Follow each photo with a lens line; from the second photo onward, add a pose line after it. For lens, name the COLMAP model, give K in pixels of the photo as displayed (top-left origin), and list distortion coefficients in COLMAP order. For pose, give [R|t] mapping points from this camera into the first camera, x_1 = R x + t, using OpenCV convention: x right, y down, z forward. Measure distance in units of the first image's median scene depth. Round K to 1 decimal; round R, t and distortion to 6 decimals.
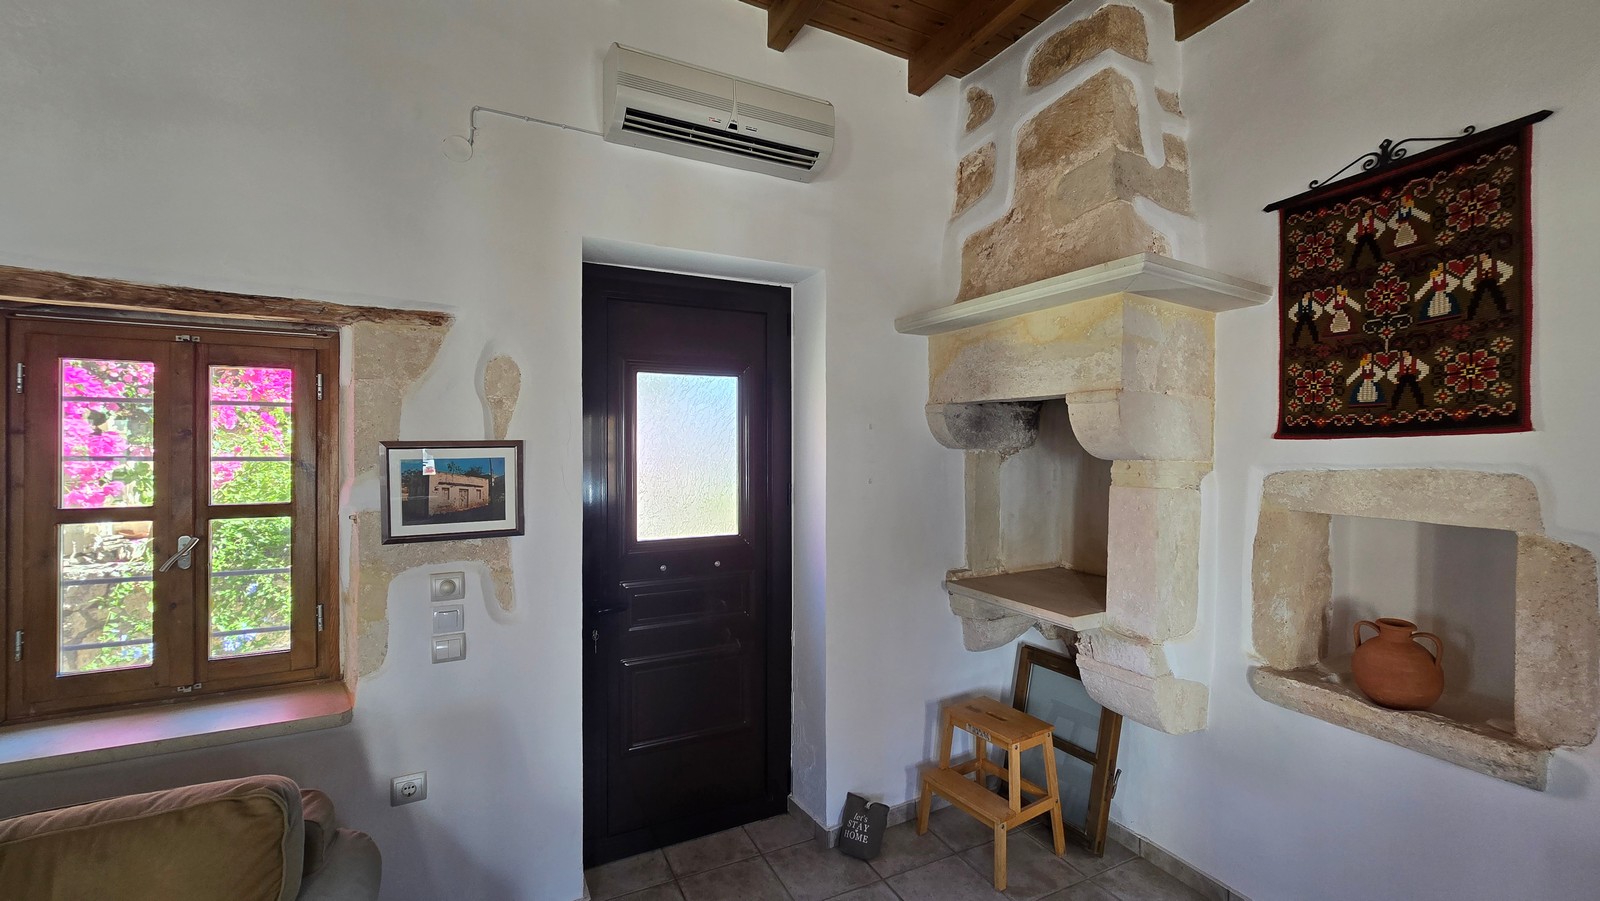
lens RADIAL K [[653.5, 0, 813.4], [0, 653.5, 444.8], [0, 0, 1]] dist [-0.010275, 0.002506]
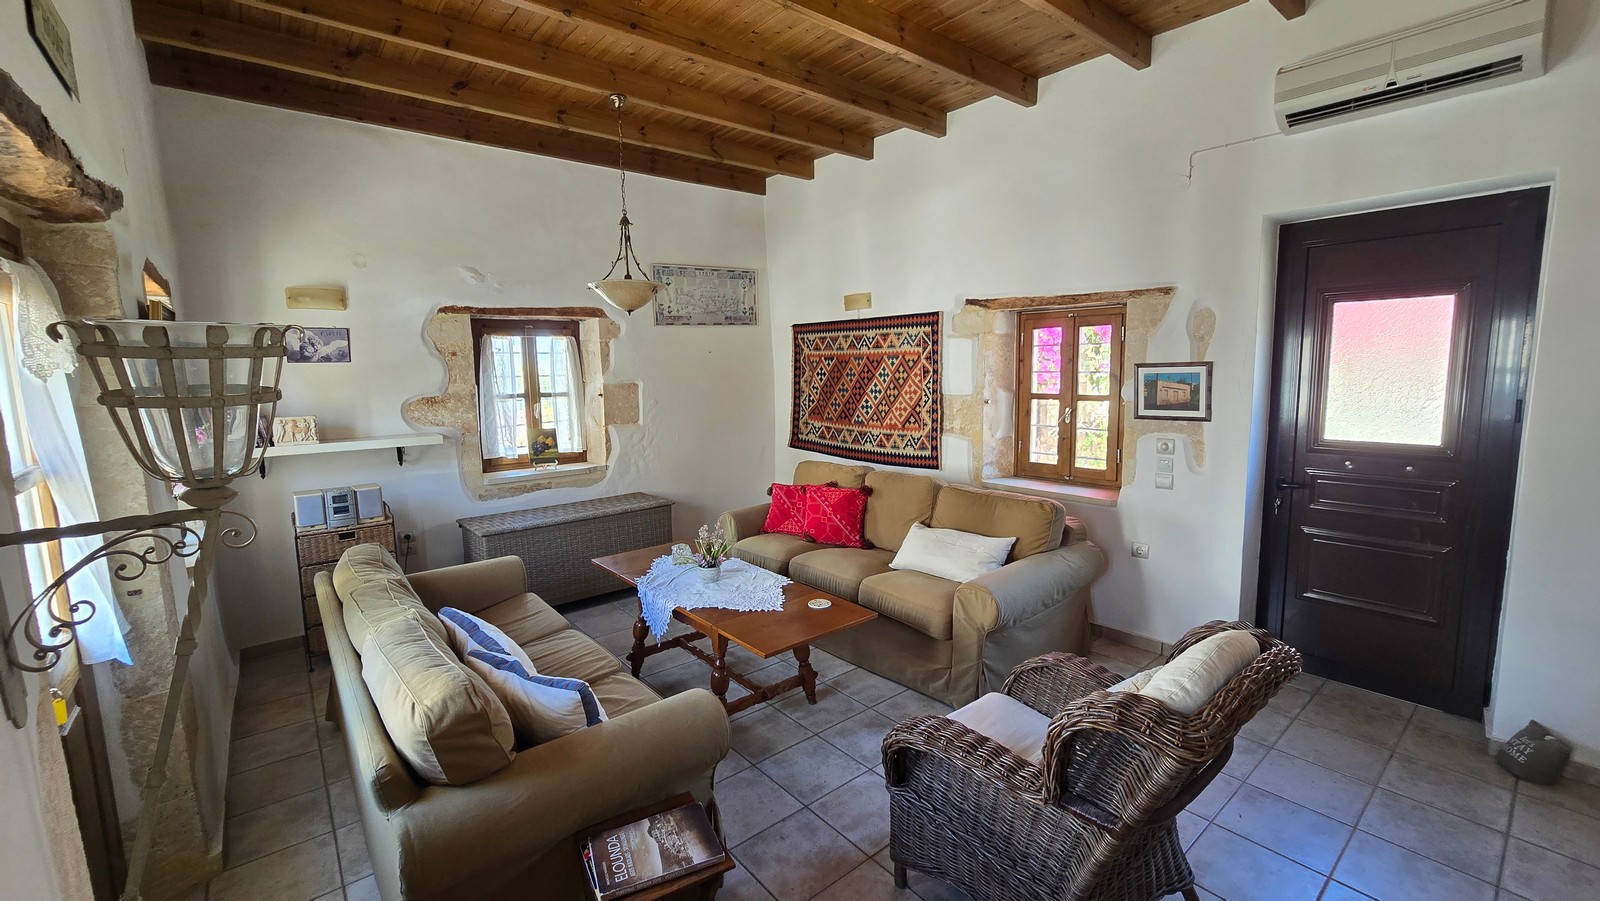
lens RADIAL K [[653.5, 0, 813.4], [0, 653.5, 444.8], [0, 0, 1]] dist [-0.010275, 0.002506]
pose [[0.232949, 0.113341, -0.965862, 0.875483], [0.021130, 0.992361, 0.121547, -0.018723], [0.972259, -0.048723, 0.228774, -0.306614]]
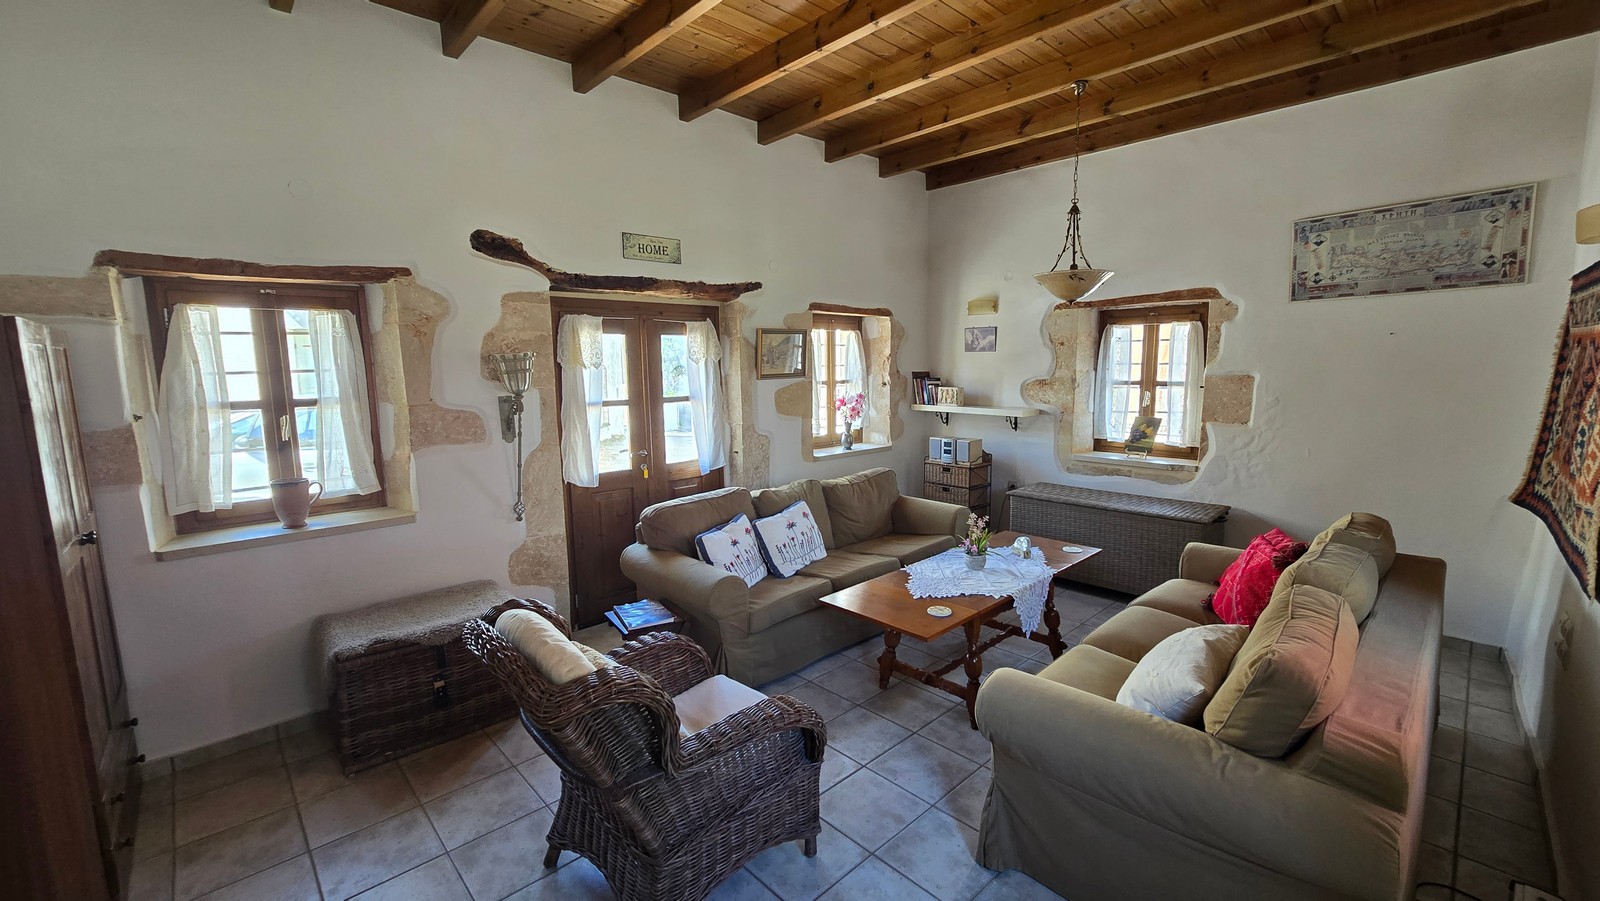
lens RADIAL K [[653.5, 0, 813.4], [0, 653.5, 444.8], [0, 0, 1]] dist [-0.010275, 0.002506]
pose [[-0.953413, 0.049372, -0.297601, 0.199212], [0.012702, 0.992211, 0.123916, -0.017158], [0.301401, 0.114363, -0.946614, 1.141177]]
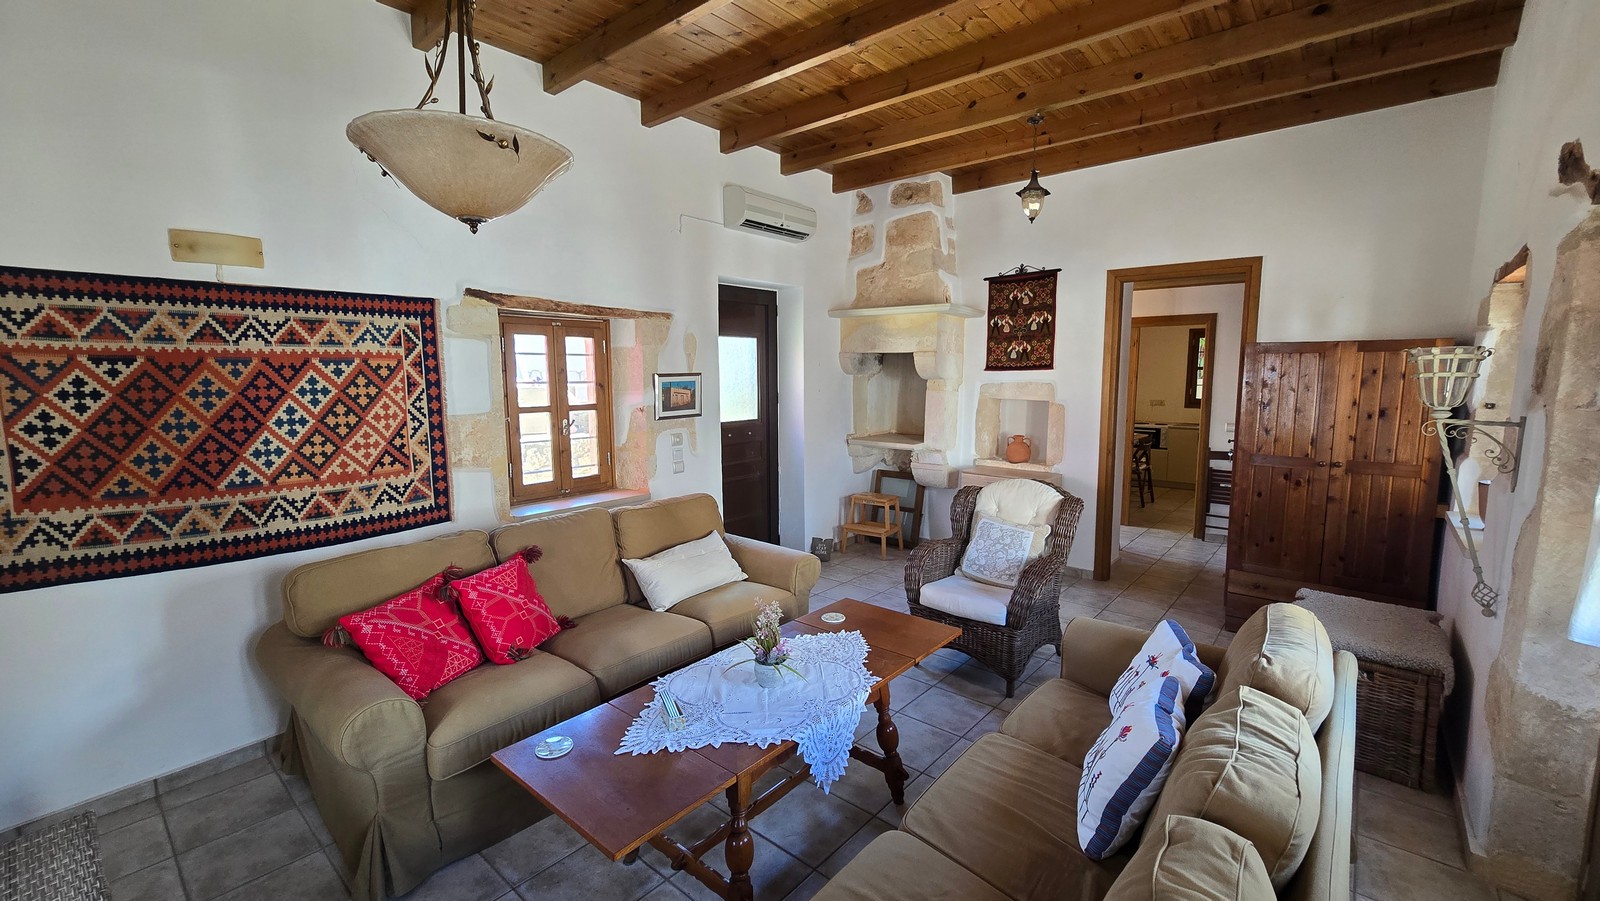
lens RADIAL K [[653.5, 0, 813.4], [0, 653.5, 444.8], [0, 0, 1]] dist [-0.010275, 0.002506]
pose [[0.918941, -0.047653, 0.391506, -0.970103], [0.001056, 0.992968, 0.118381, -0.025481], [-0.394394, -0.108372, 0.912529, -1.161641]]
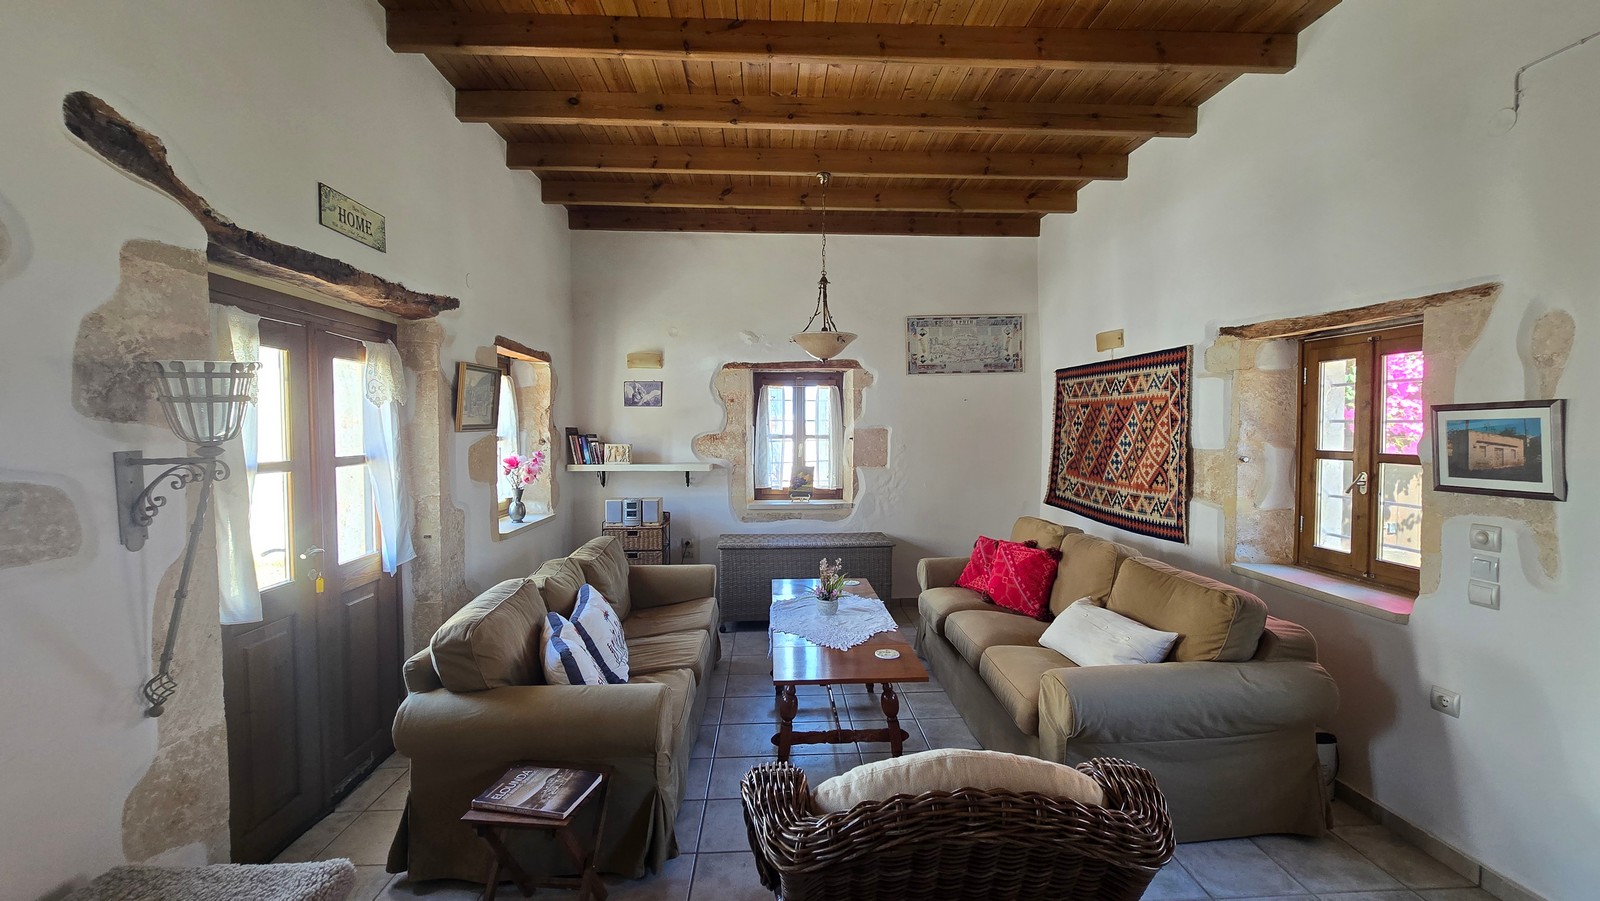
lens RADIAL K [[653.5, 0, 813.4], [0, 653.5, 444.8], [0, 0, 1]] dist [-0.010275, 0.002506]
pose [[-0.392317, 0.025585, -0.919474, 0.829529], [0.003881, 0.999650, 0.026160, 0.029950], [0.919822, 0.006694, -0.392279, 0.382810]]
